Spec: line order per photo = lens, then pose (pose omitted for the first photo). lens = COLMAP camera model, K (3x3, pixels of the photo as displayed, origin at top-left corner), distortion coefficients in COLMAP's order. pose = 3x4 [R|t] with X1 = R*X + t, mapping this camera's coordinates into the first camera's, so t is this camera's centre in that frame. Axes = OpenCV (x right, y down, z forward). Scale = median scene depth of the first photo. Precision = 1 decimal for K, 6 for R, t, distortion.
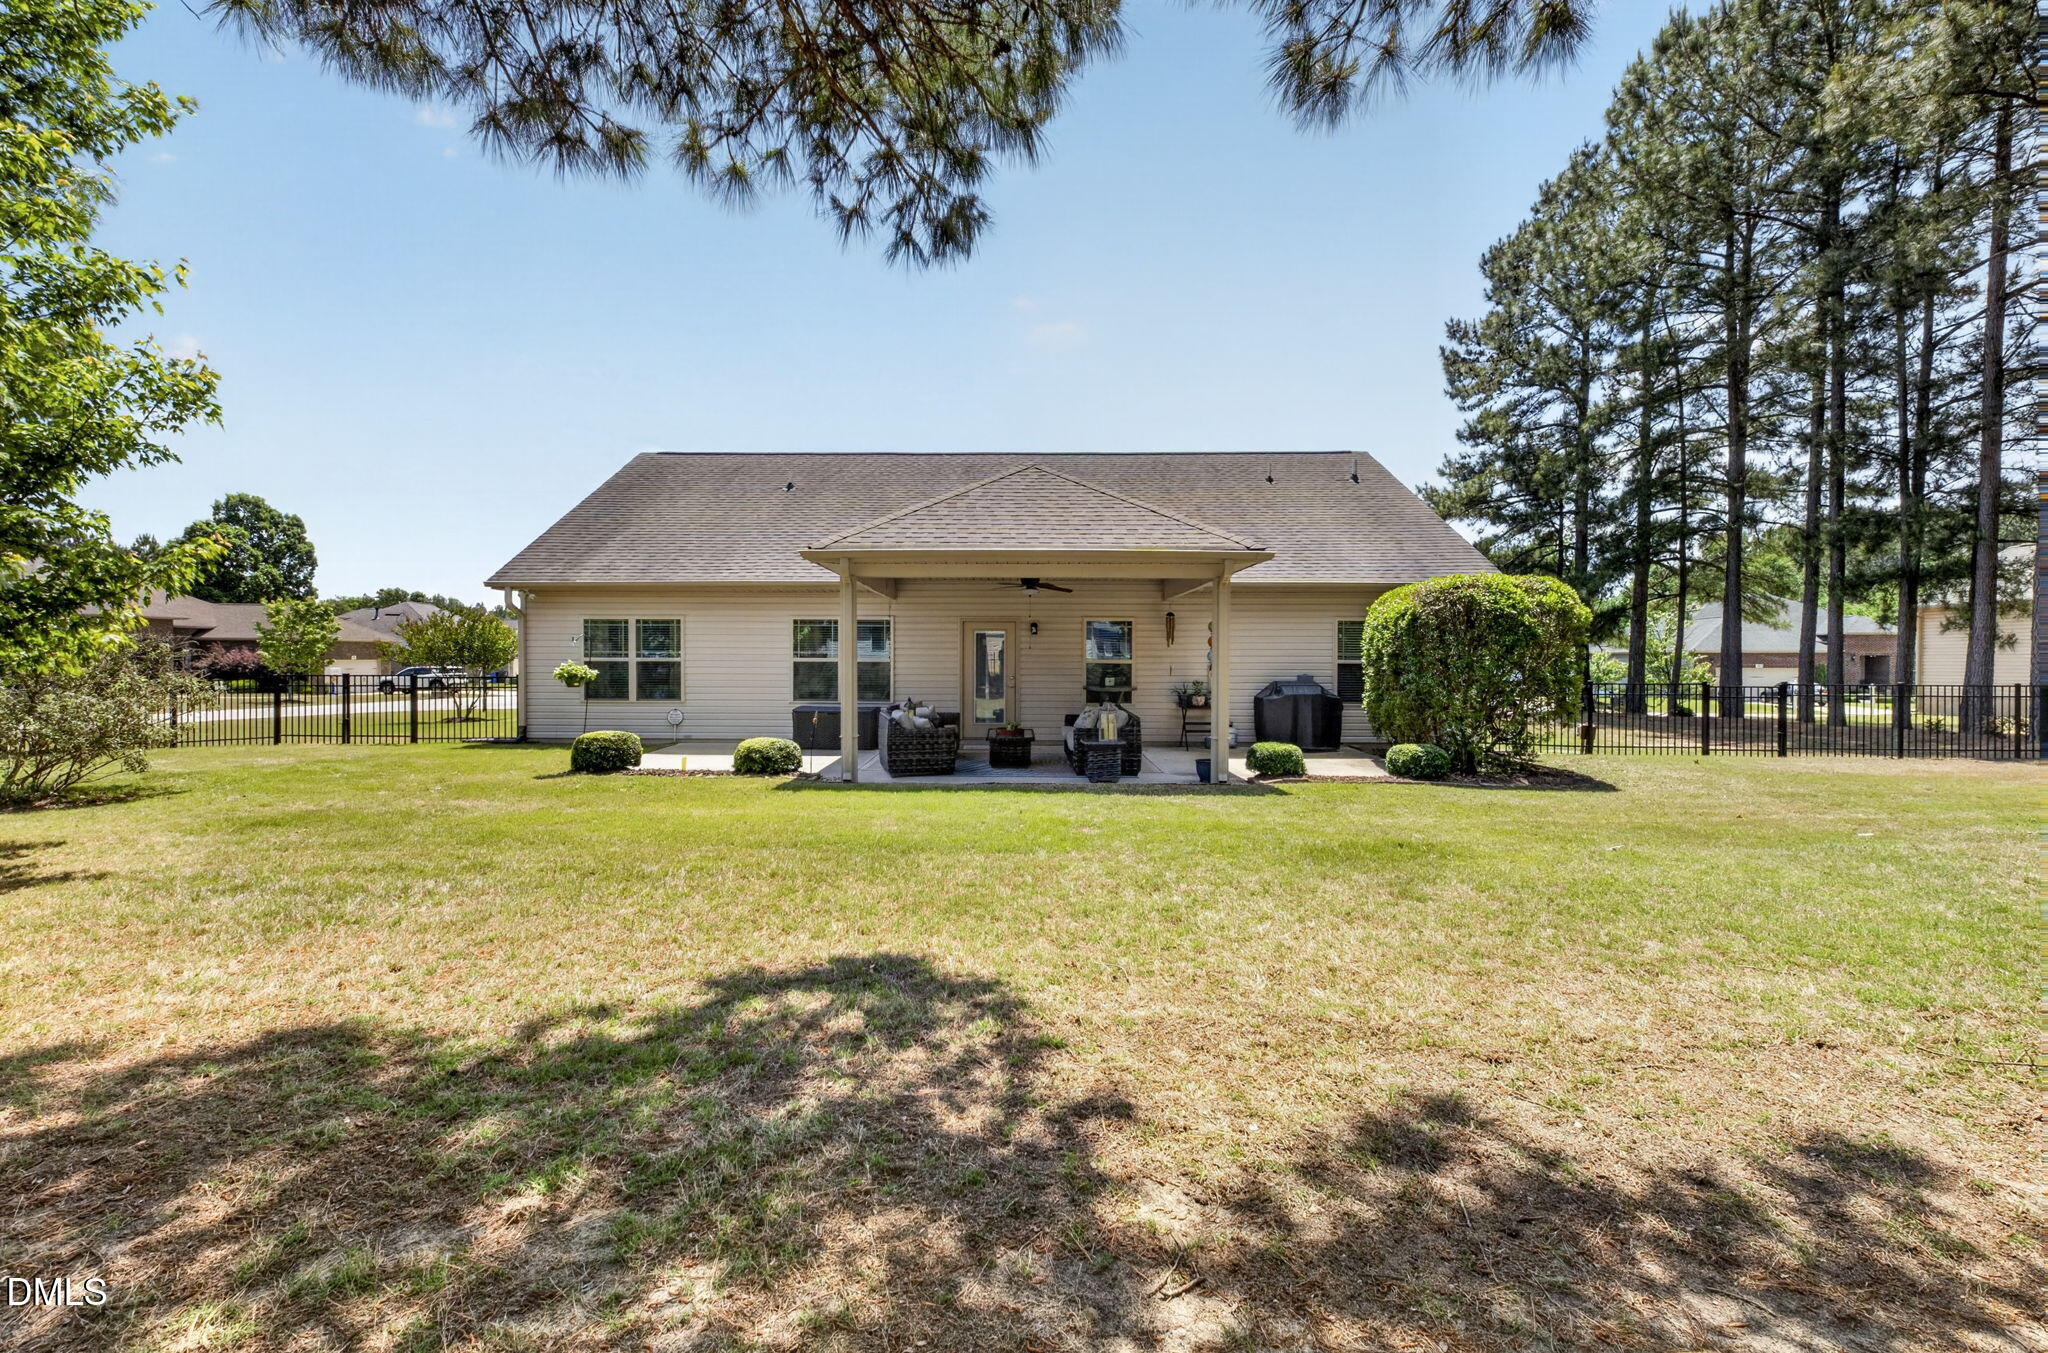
lens RADIAL K [[905.3, 0, 1013.1], [0, 905.3, 666.0], [0, 0, 1]] dist [0.000686, -0.000330]
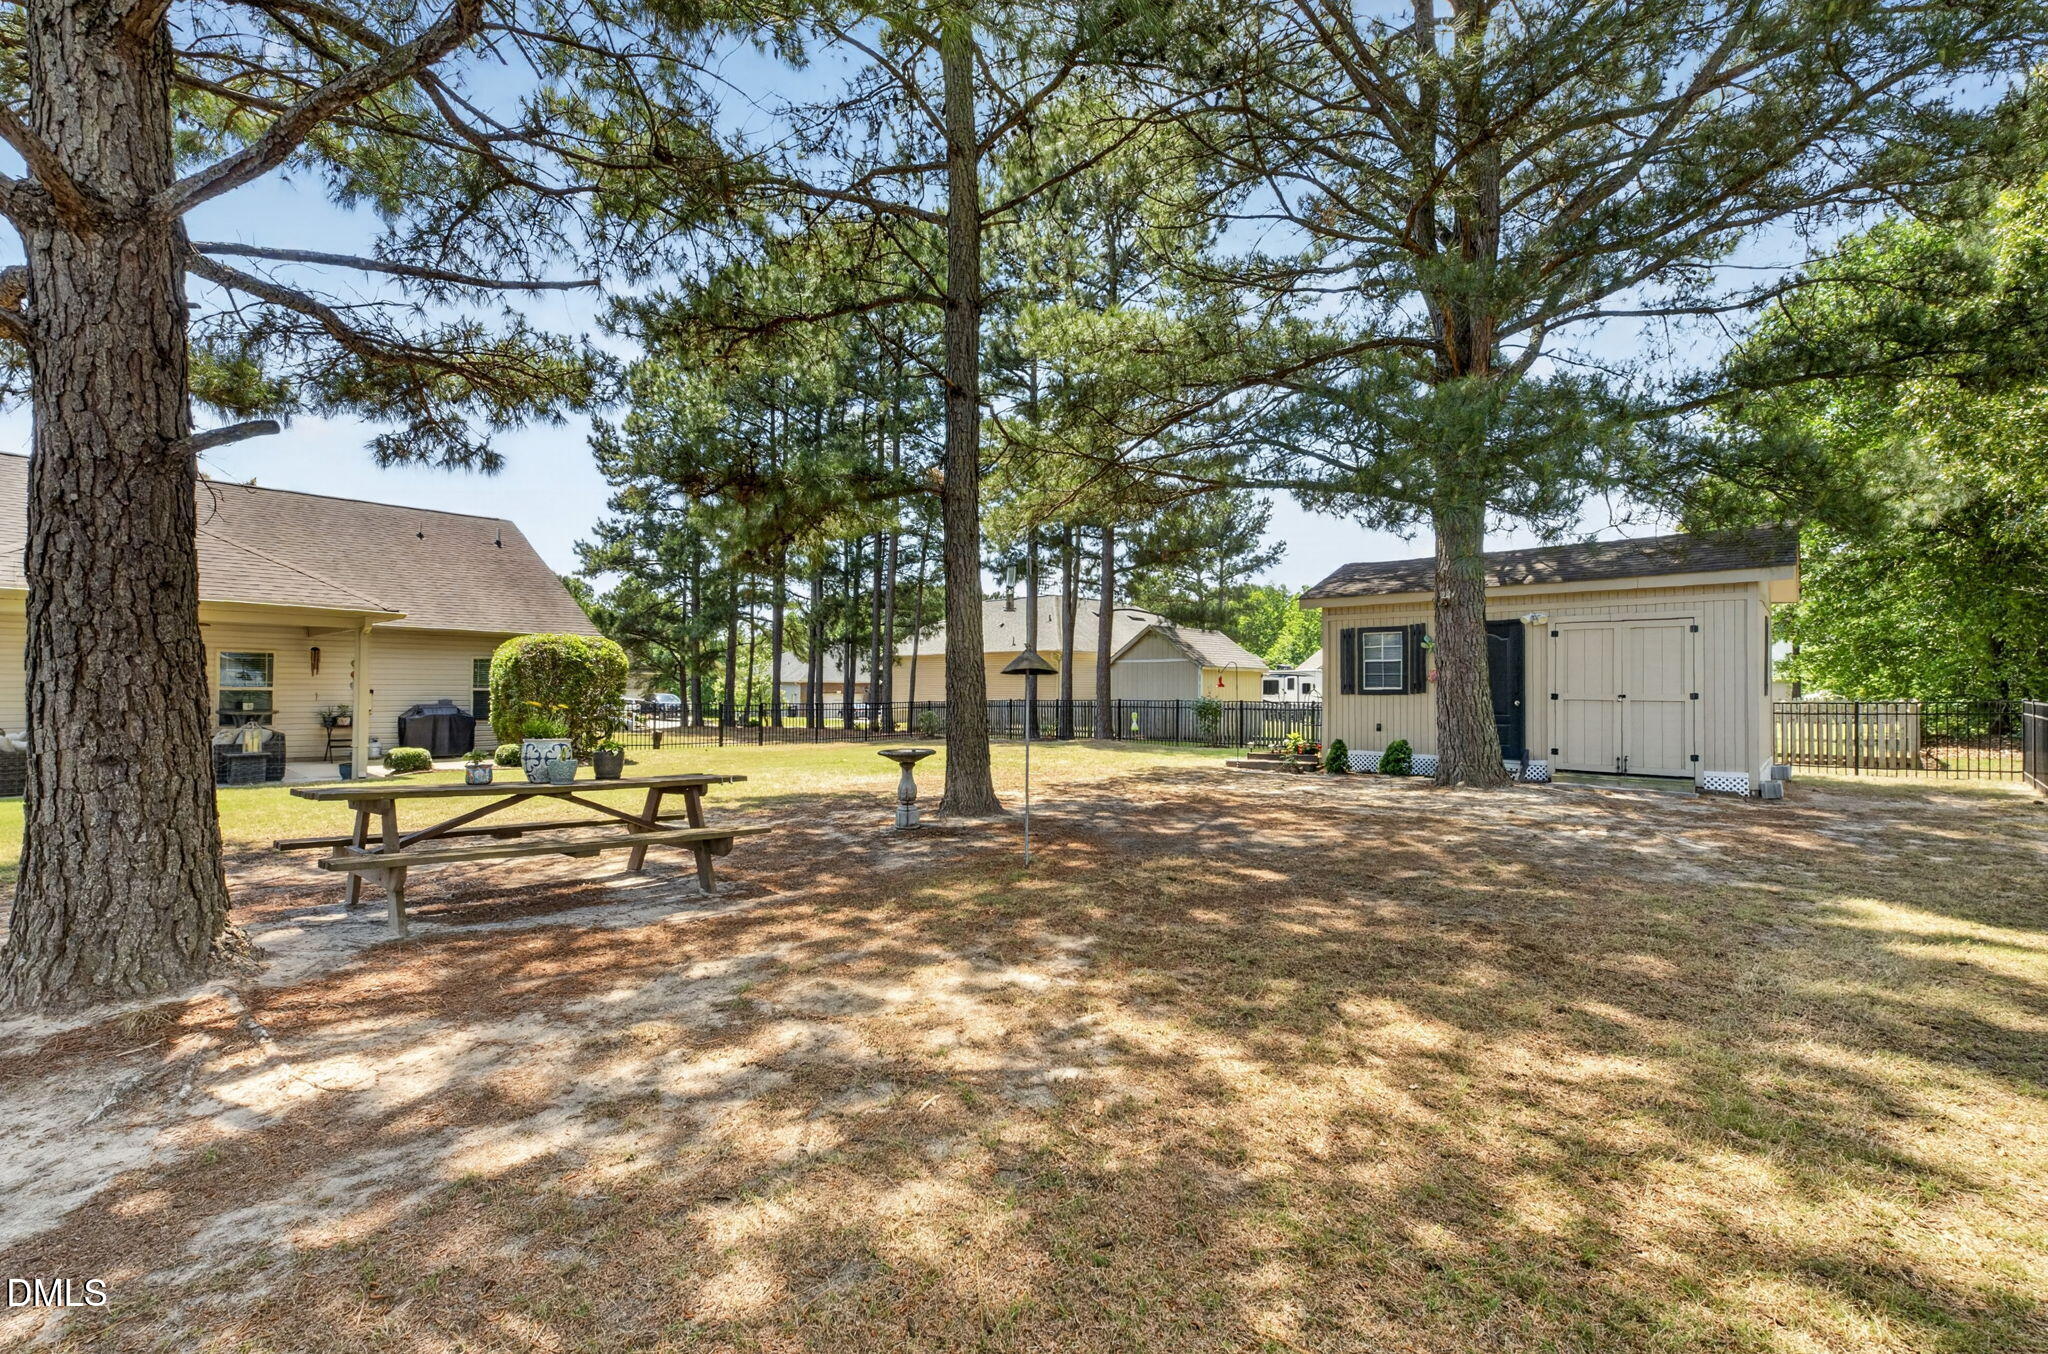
lens RADIAL K [[885.9, 0, 1004.3], [0, 885.9, 685.6], [0, 0, 1]] dist [0.001138, 0.000302]
pose [[0.671524, 0.007702, 0.740943, -0.078703], [-0.003064, 0.999966, -0.007617, -0.002530], [-0.740977, 0.002845, 0.671525, -0.439867]]
